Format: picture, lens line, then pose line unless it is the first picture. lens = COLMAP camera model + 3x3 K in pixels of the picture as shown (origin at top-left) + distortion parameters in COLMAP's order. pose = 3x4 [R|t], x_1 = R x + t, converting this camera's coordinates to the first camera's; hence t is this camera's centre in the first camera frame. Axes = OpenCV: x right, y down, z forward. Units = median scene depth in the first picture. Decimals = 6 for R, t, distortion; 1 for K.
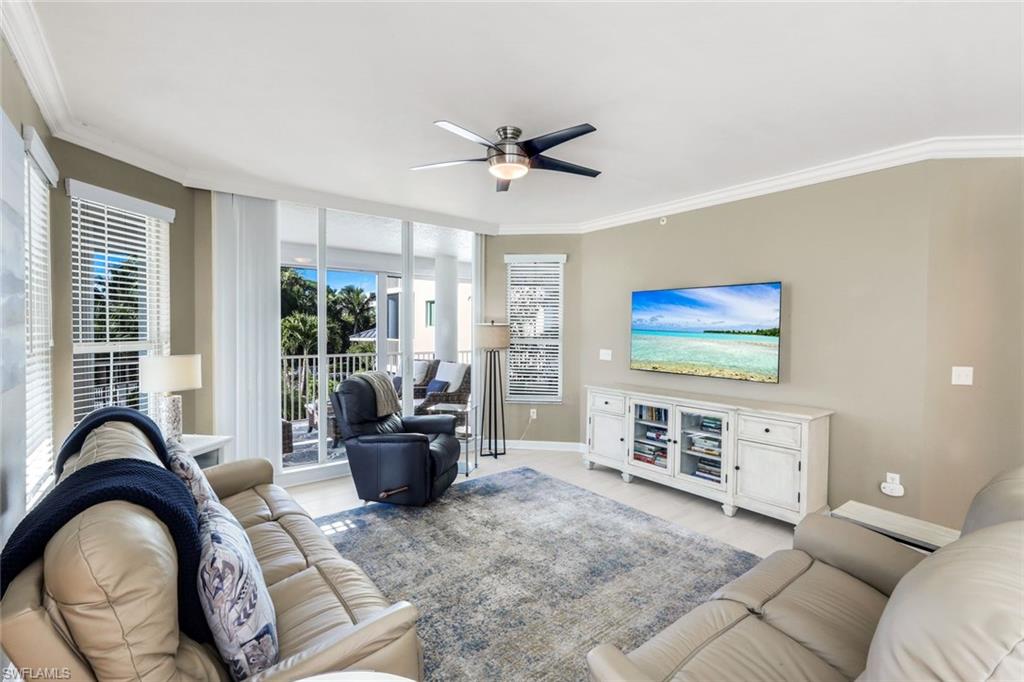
lens RADIAL K [[457.1, 0, 517.2], [0, 457.1, 336.4], [0, 0, 1]] dist [-0.001133, 0.000405]
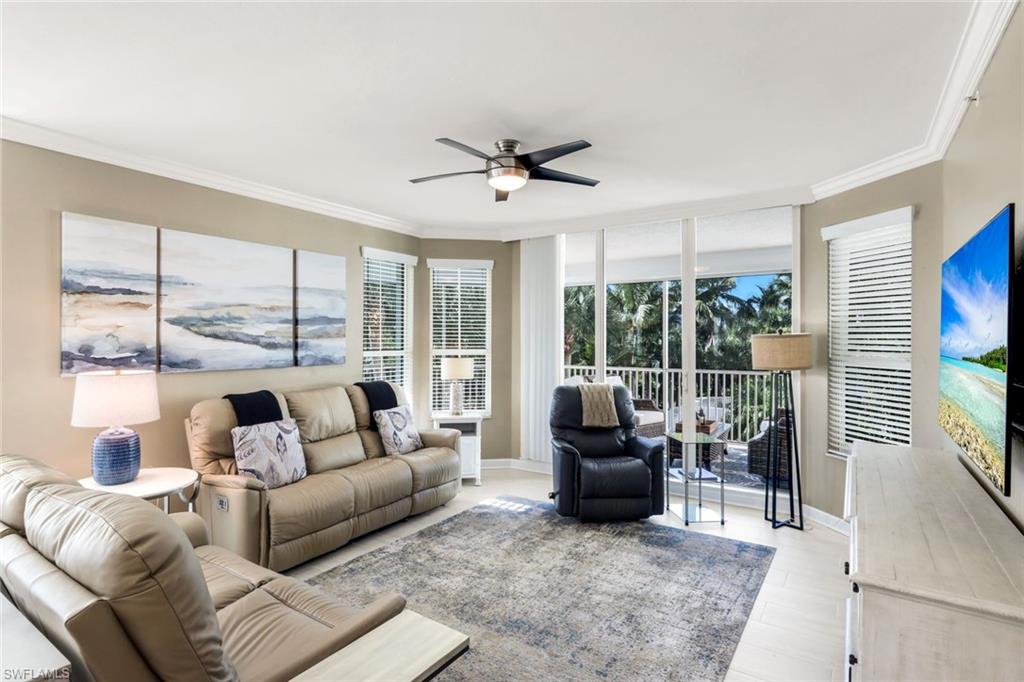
lens RADIAL K [[516.6, 0, 492.5], [0, 516.6, 340.4], [0, 0, 1]] dist [0.023543, -0.002267]
pose [[0.294297, -0.003983, -0.955706, 0.757745], [-0.019478, 0.999759, -0.010165, -0.001561], [0.955515, 0.021607, 0.294149, 0.460635]]
